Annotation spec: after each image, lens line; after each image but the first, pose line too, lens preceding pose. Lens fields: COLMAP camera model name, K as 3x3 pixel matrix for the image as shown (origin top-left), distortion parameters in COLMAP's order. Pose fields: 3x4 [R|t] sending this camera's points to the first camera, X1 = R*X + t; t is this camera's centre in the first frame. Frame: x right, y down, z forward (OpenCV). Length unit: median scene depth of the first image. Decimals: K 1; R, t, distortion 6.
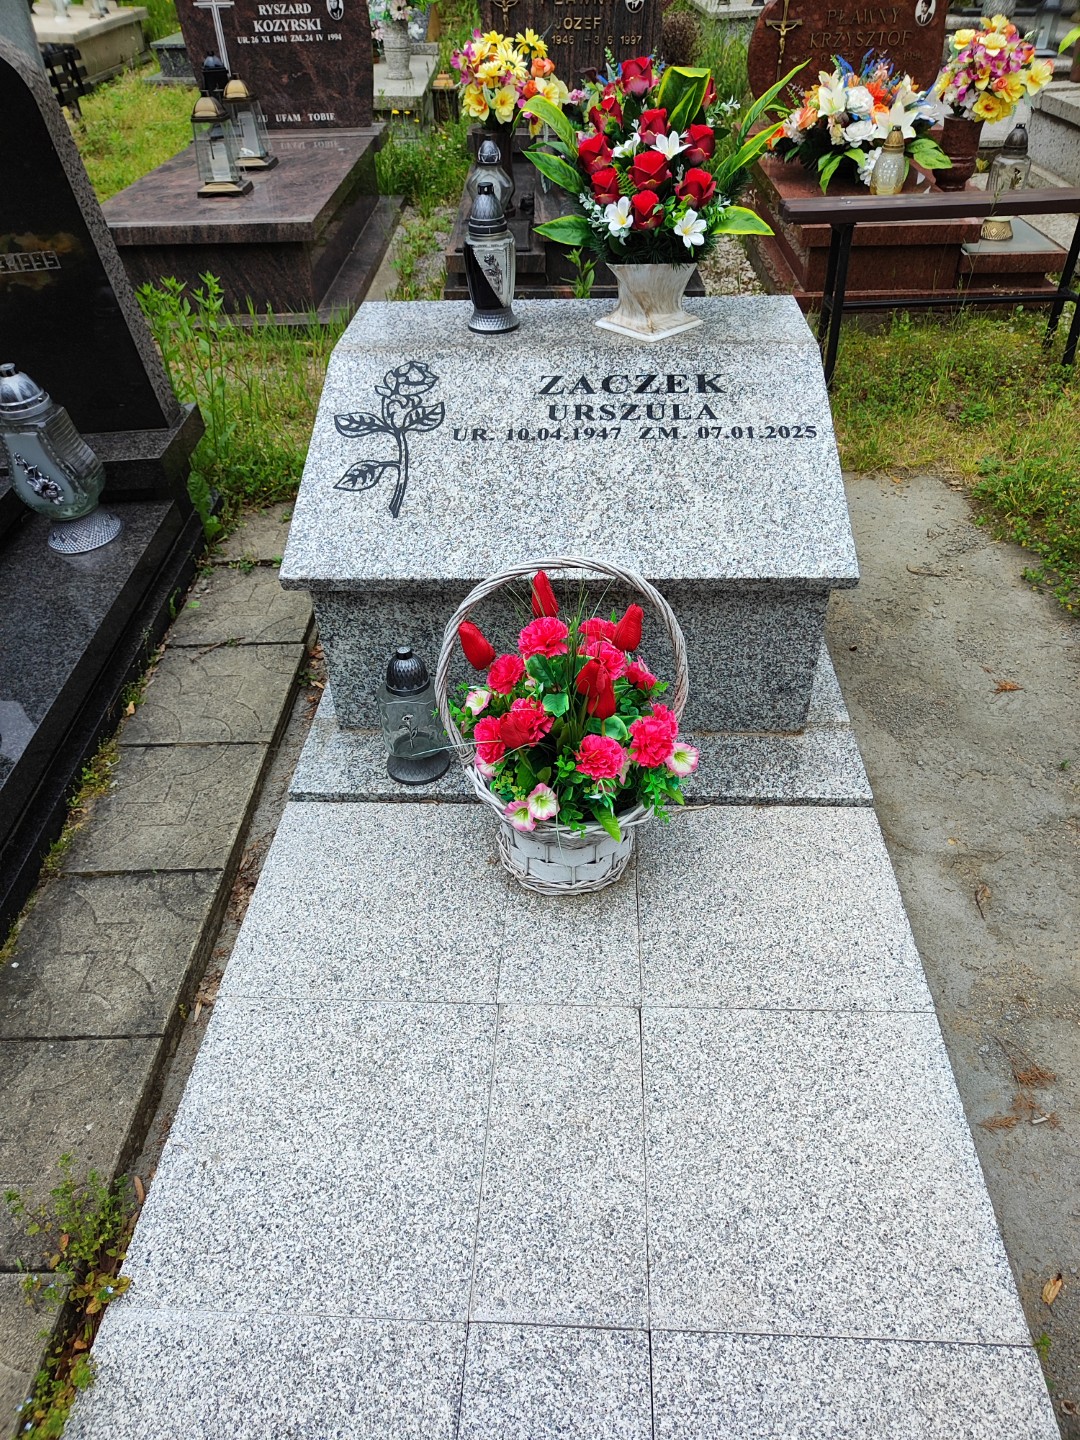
lens RADIAL K [[976.5, 0, 540.0], [0, 976.5, 720.0], [0, 0, 1]] dist [0.020486, 0.002066]
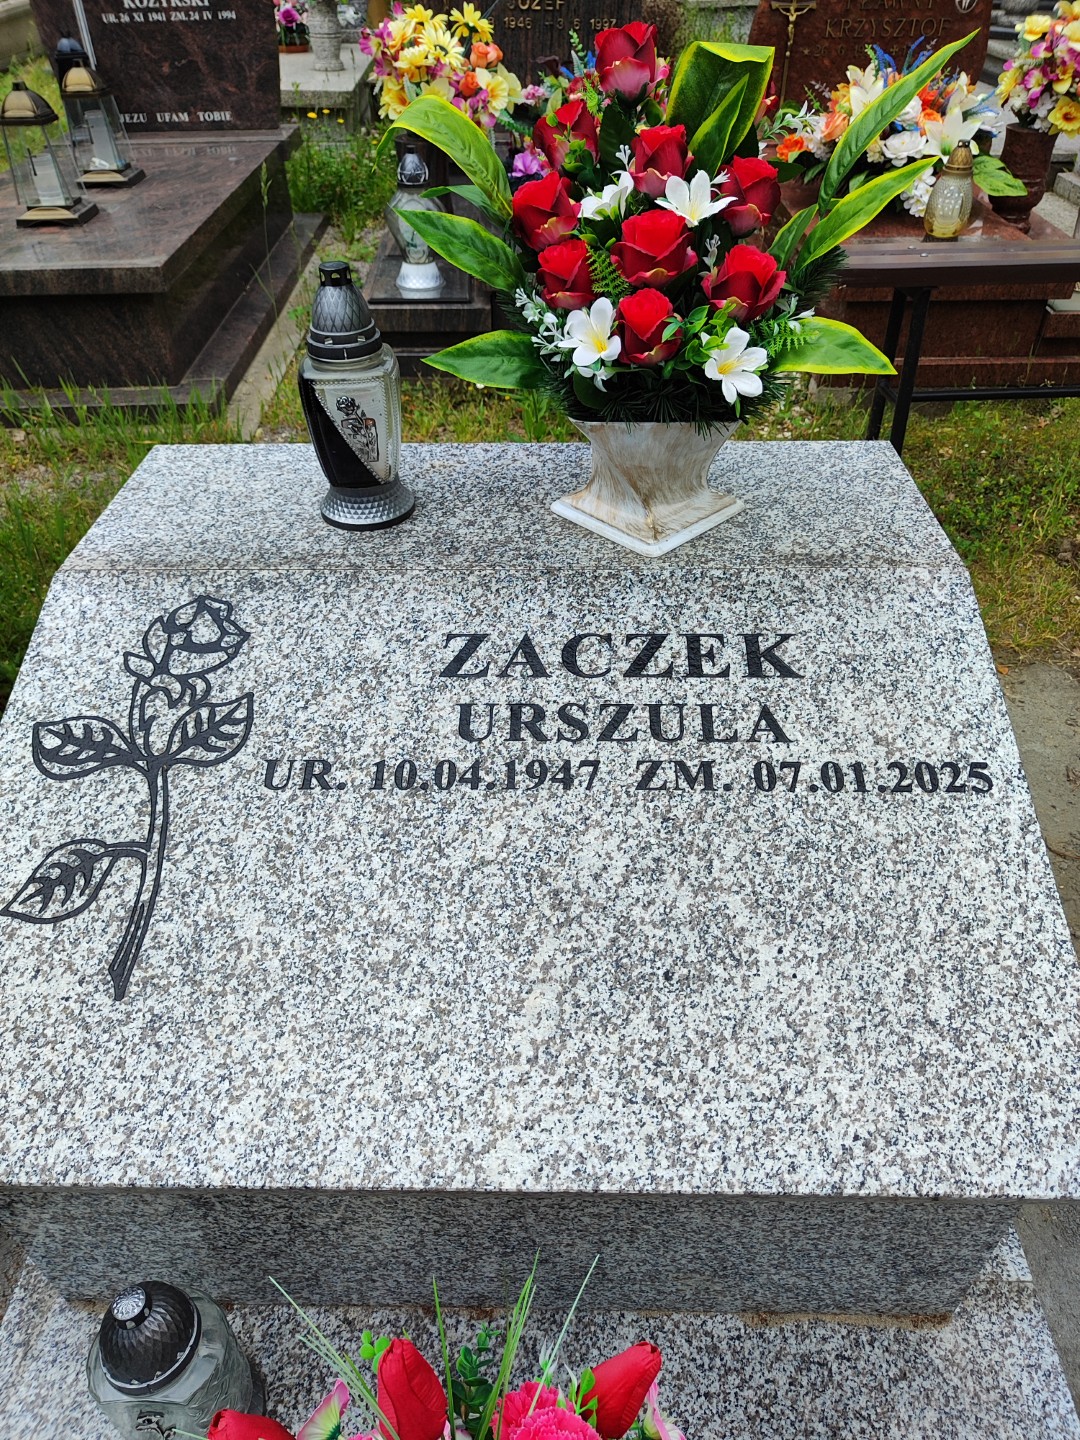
lens RADIAL K [[957.0, 0, 540.0], [0, 957.0, 720.0], [0, 0, 1]] dist [0.012923, -0.003172]
pose [[0.999609, -0.006892, 0.027095, 0.038138], [0.006510, 0.999878, 0.014170, -0.320182], [-0.027189, -0.013988, 0.999532, 0.500184]]
